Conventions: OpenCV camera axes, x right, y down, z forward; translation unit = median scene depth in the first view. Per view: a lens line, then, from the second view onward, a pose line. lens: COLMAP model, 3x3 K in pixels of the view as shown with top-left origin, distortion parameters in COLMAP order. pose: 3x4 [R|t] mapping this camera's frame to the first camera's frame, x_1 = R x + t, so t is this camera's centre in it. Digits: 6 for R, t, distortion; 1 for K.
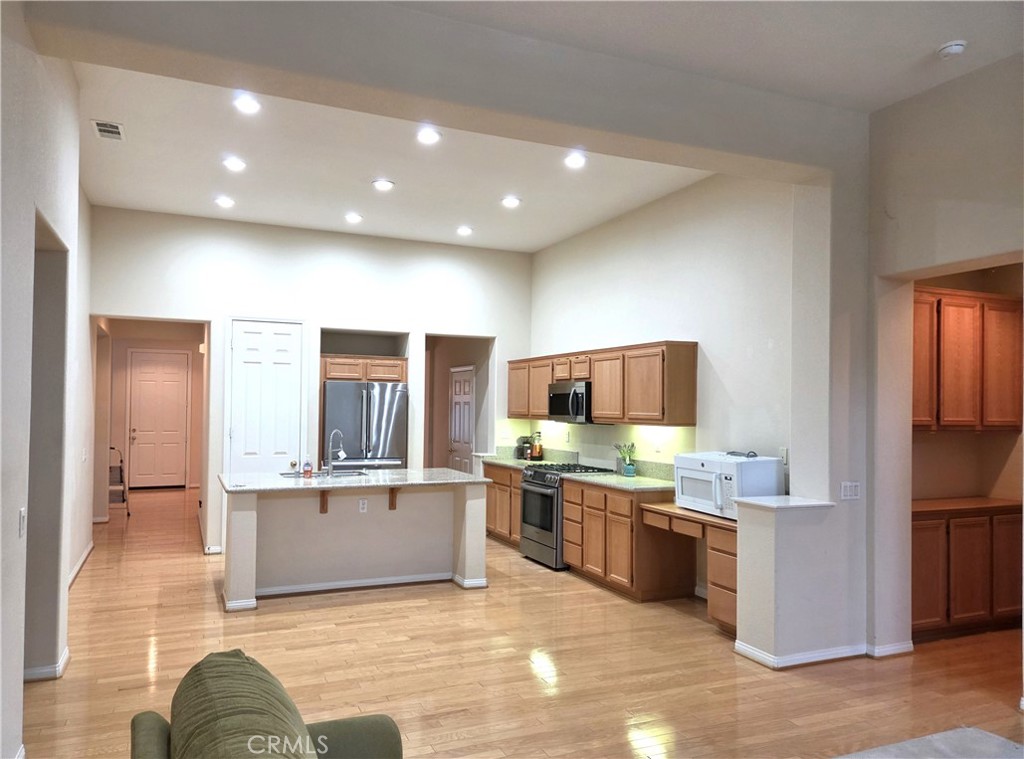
lens RADIAL K [[716.6, 0, 471.4], [0, 716.6, 401.5], [0, 0, 1]] dist [0.029946, -0.006120]
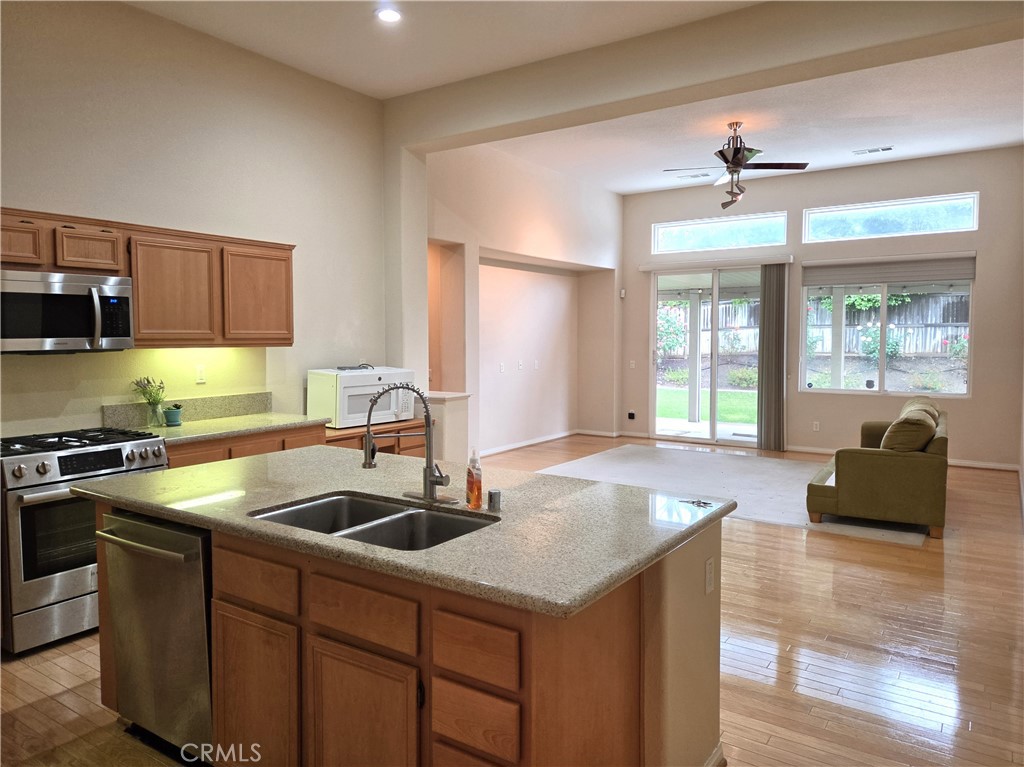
lens RADIAL K [[716.6, 0, 512.6], [0, 716.6, 379.5], [0, 0, 1]] dist [0.029946, -0.006120]
pose [[-0.557328, -0.065182, 0.827730, -0.422937], [-0.011397, 0.997420, 0.070871, 0.007578], [-0.830214, 0.030065, -0.556633, 0.912949]]
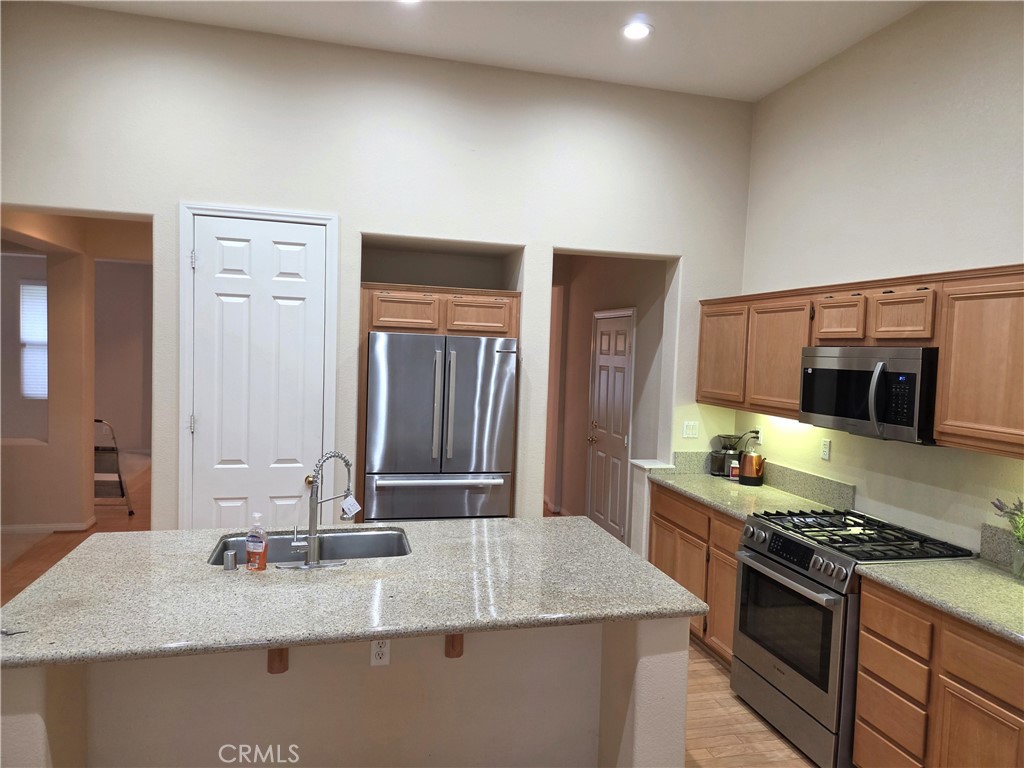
lens RADIAL K [[716.6, 0, 509.8], [0, 716.6, 388.4], [0, 0, 1]] dist [0.029946, -0.006120]
pose [[0.990533, 0.029631, -0.134035, -0.021071], [-0.021568, 0.997892, 0.061210, -0.021105], [0.135566, -0.057739, 0.989084, 0.462448]]
